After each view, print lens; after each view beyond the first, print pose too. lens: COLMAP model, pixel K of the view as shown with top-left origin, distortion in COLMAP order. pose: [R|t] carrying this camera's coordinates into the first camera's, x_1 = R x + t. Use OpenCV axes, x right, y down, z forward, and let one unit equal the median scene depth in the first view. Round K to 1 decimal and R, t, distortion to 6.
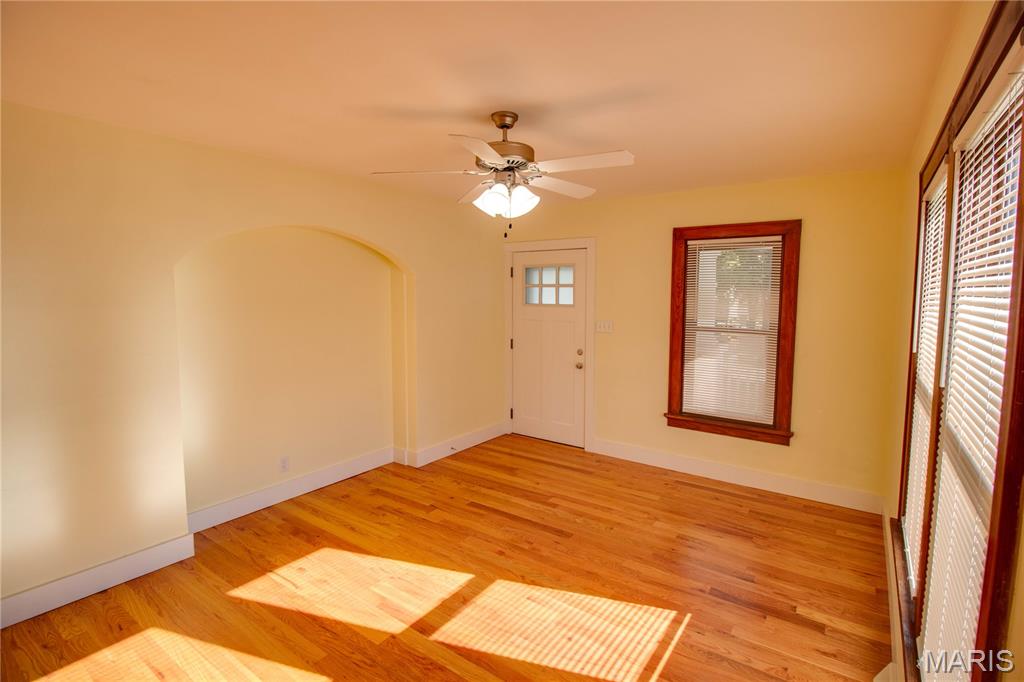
lens RADIAL K [[478.1, 0, 526.4], [0, 478.1, 328.0], [0, 0, 1]] dist [-0.000184, -0.012671]
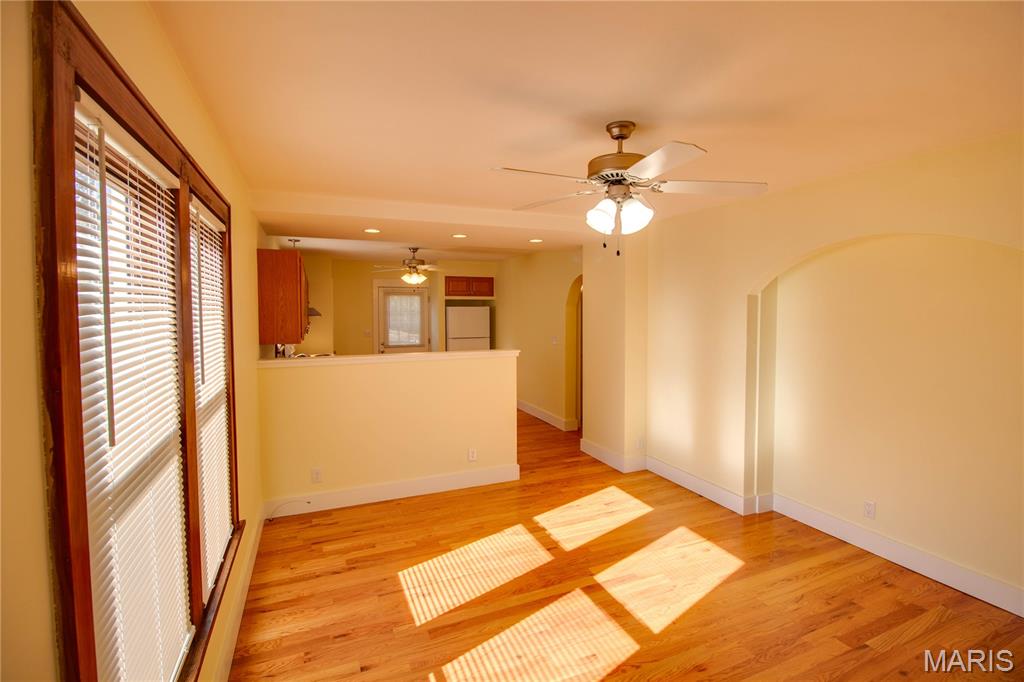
lens RADIAL K [[478.1, 0, 526.4], [0, 478.1, 328.0], [0, 0, 1]] dist [-0.000184, -0.012671]
pose [[-0.510715, 0.034581, -0.859054, 0.770568], [-0.066642, 0.994592, 0.079656, -0.102615], [0.857163, 0.097931, -0.505649, 1.209724]]
